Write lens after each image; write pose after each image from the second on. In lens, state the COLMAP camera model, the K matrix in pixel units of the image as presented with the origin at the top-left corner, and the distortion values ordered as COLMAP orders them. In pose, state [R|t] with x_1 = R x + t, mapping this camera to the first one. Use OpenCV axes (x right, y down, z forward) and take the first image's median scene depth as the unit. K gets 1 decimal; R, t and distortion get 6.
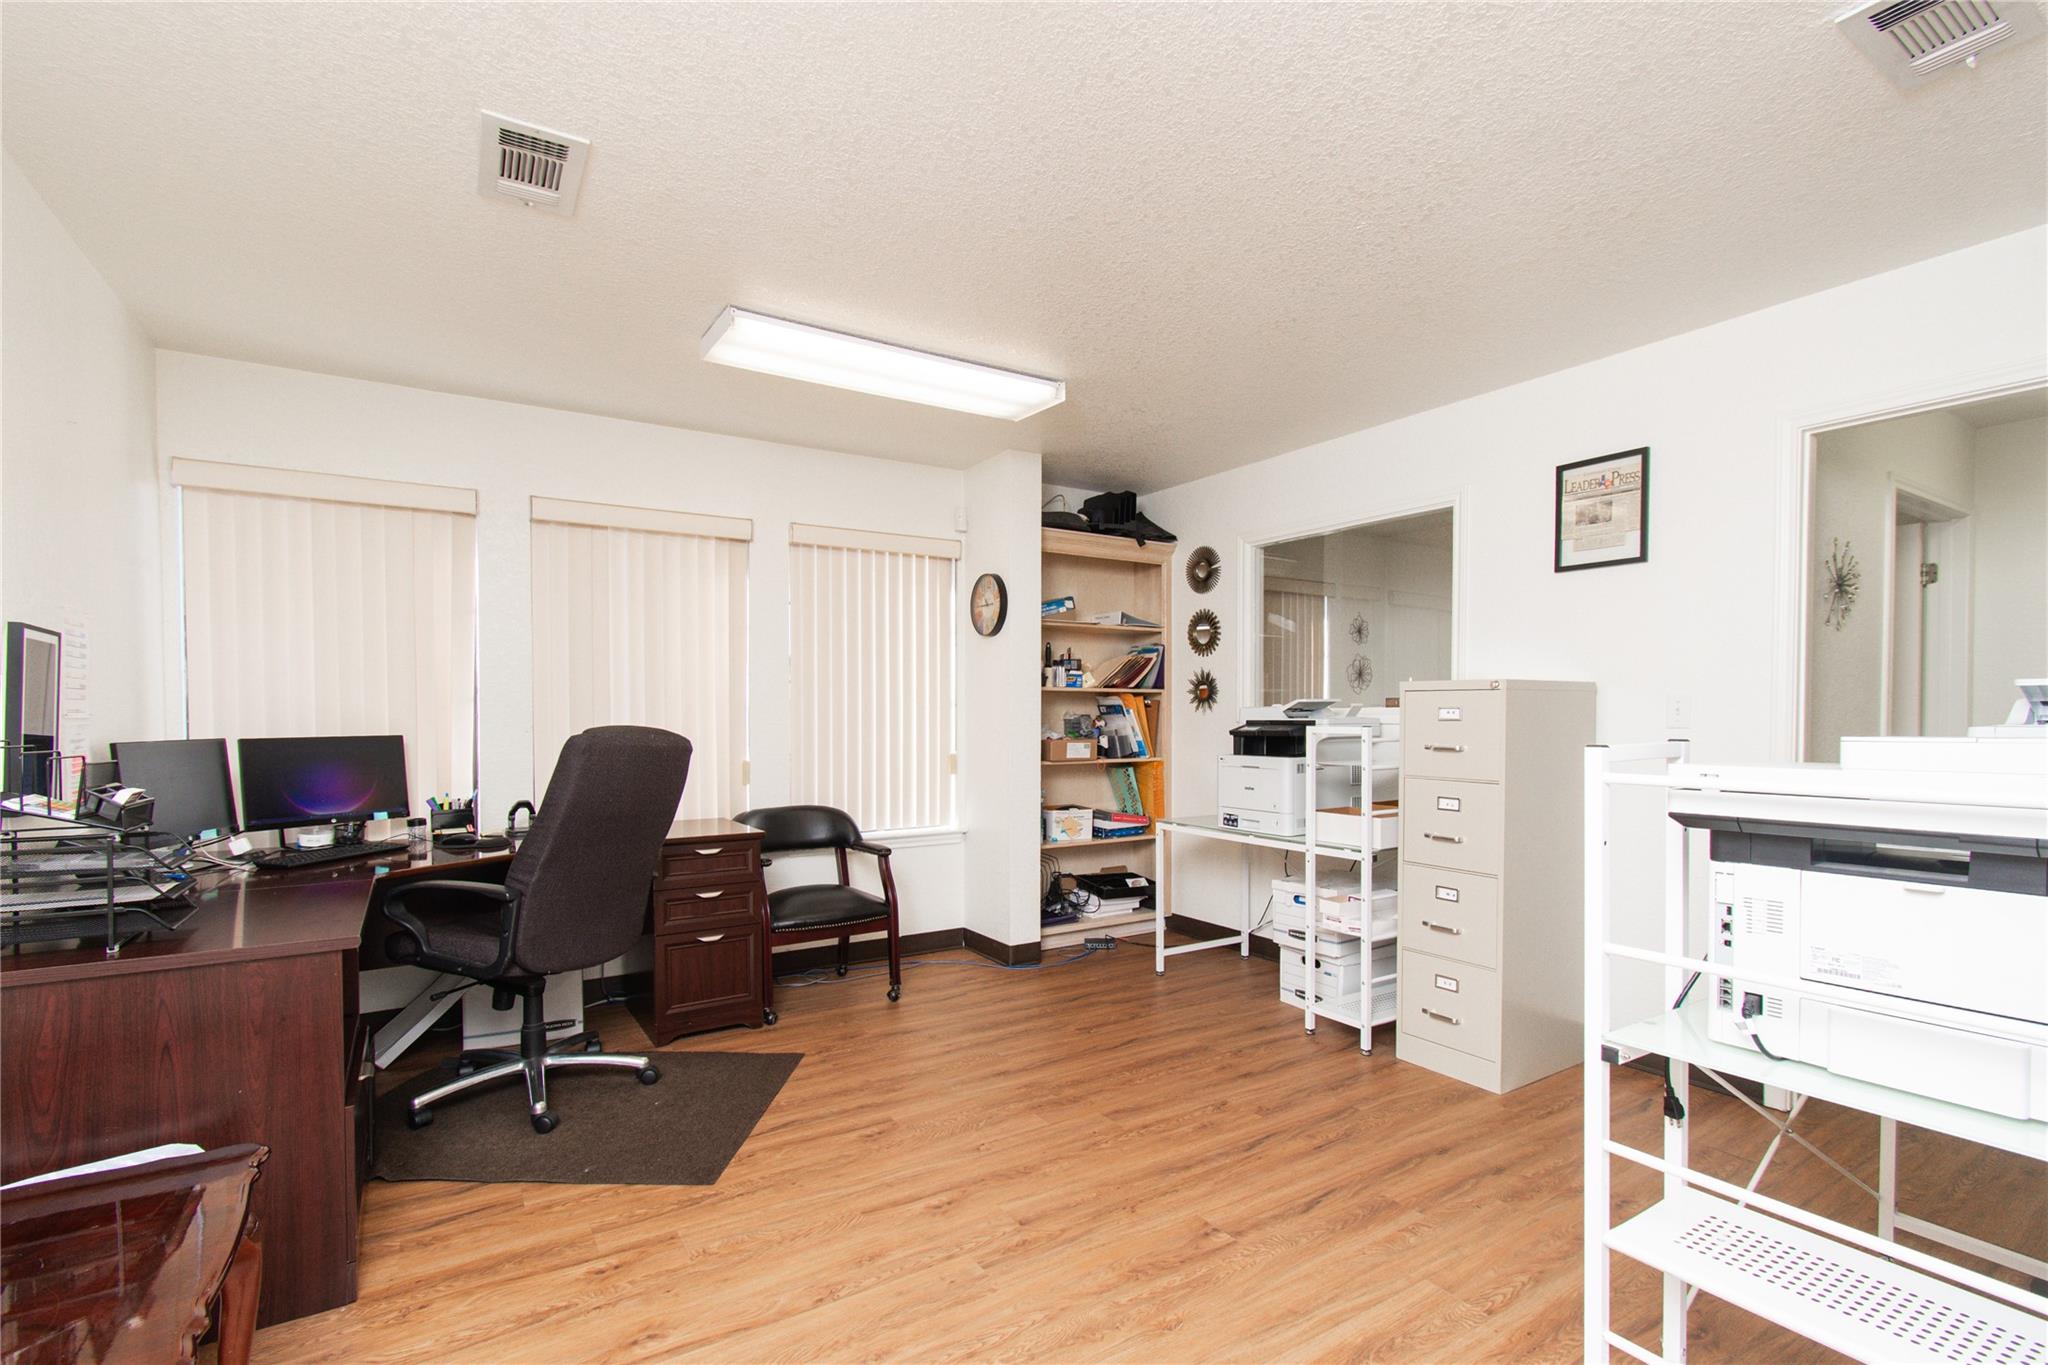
lens RADIAL K [[936.8, 0, 1025.7], [0, 936.8, 714.0], [0, 0, 1]] dist [0.003418, 0.000019]
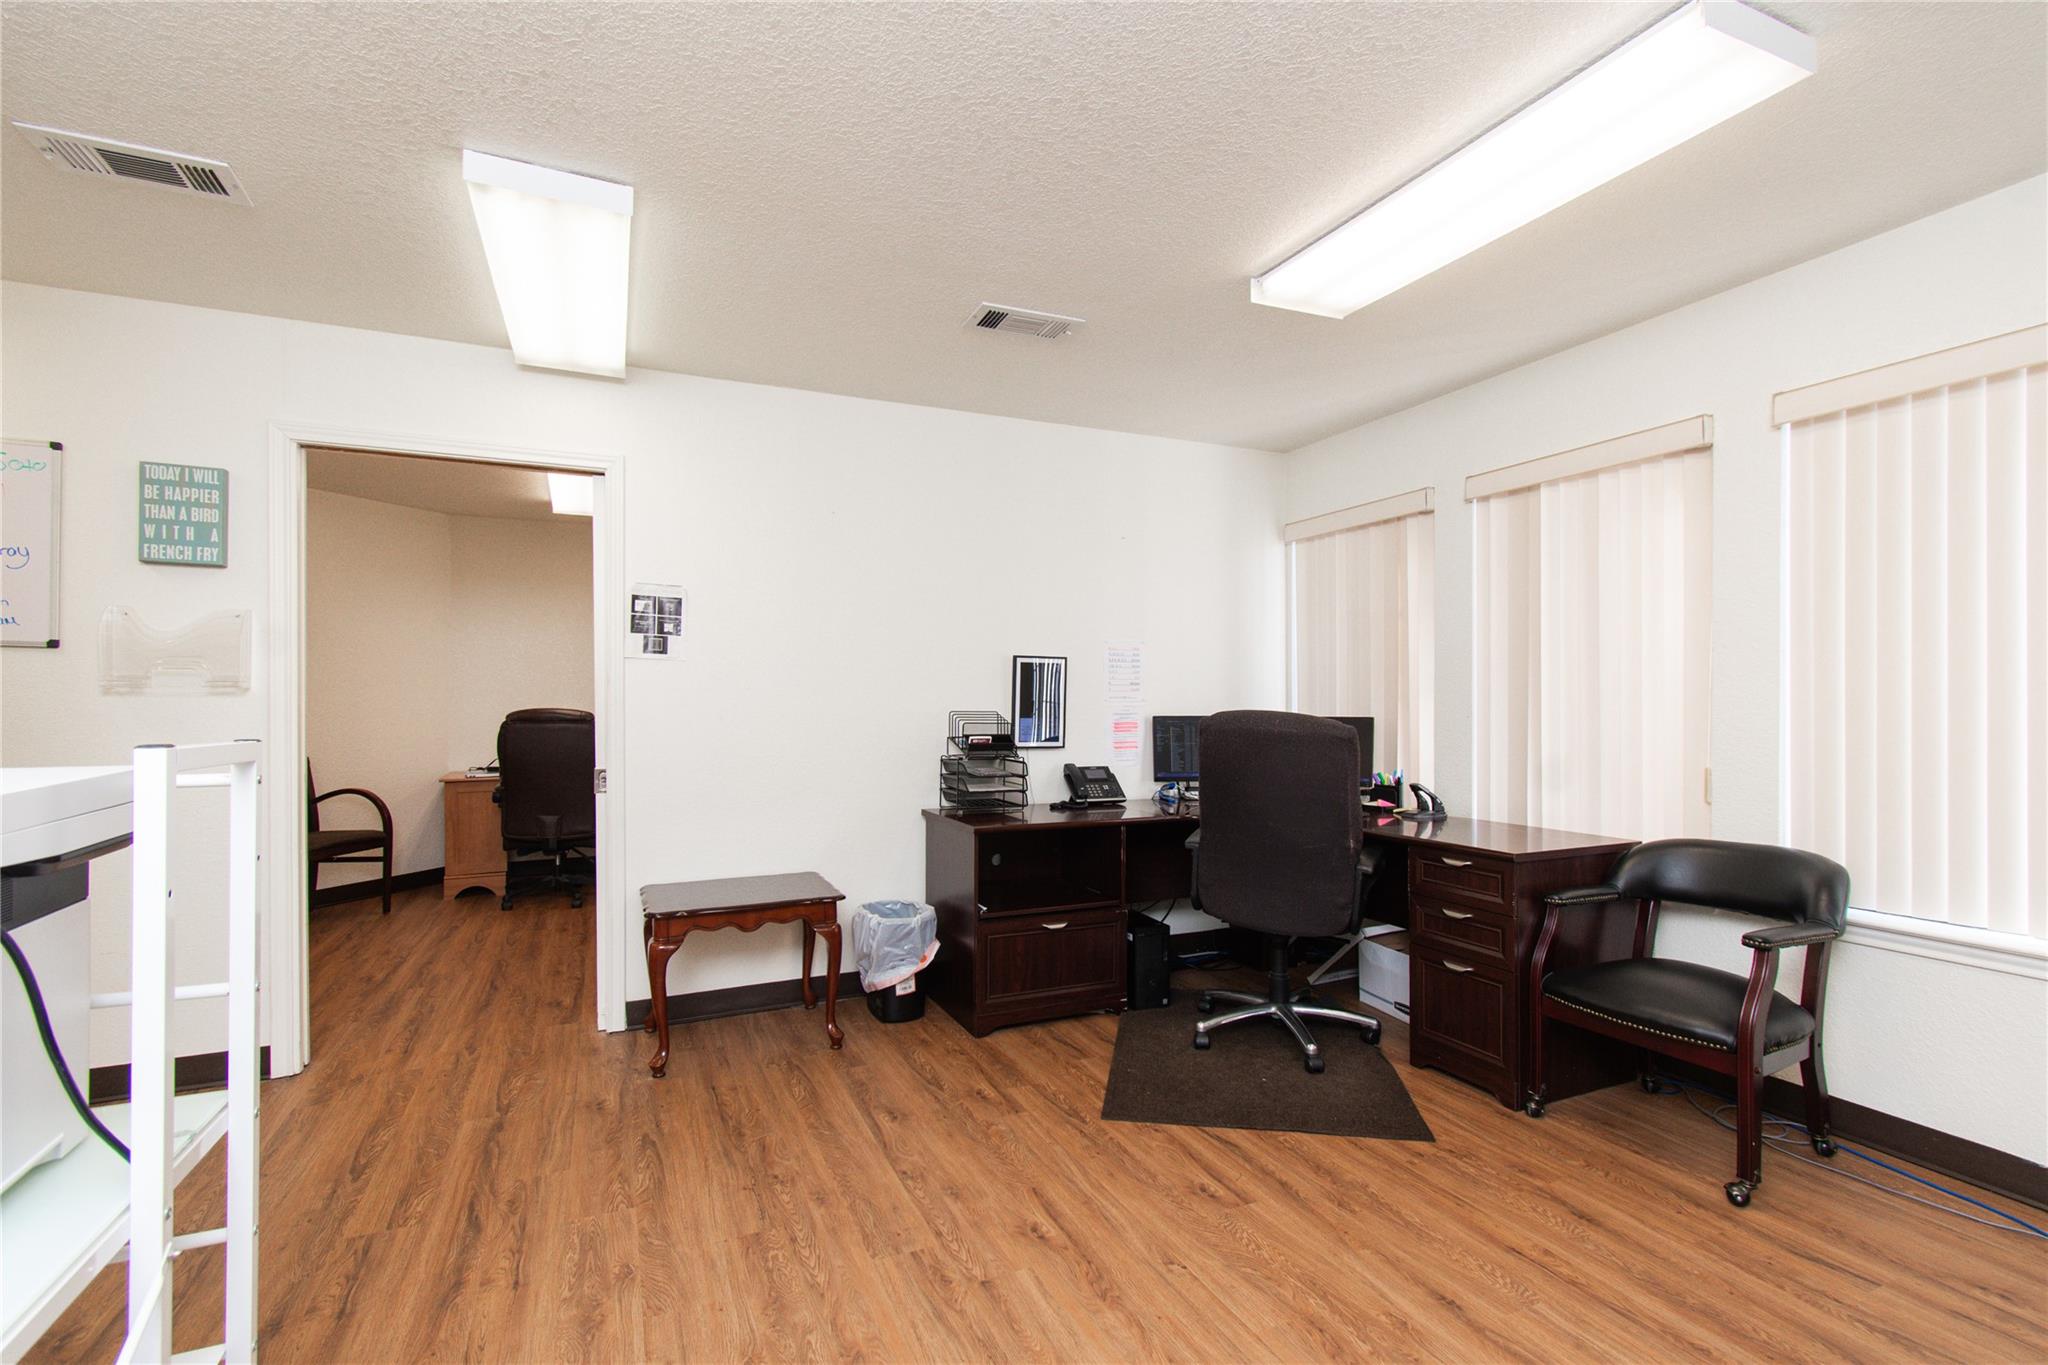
lens RADIAL K [[936.8, 0, 1025.7], [0, 936.8, 714.0], [0, 0, 1]] dist [0.003418, 0.000019]
pose [[-0.135225, 0.024493, -0.990512, 0.663081], [0.001969, 0.999699, 0.024451, -0.011208], [0.990813, 0.001356, -0.135233, 0.897301]]
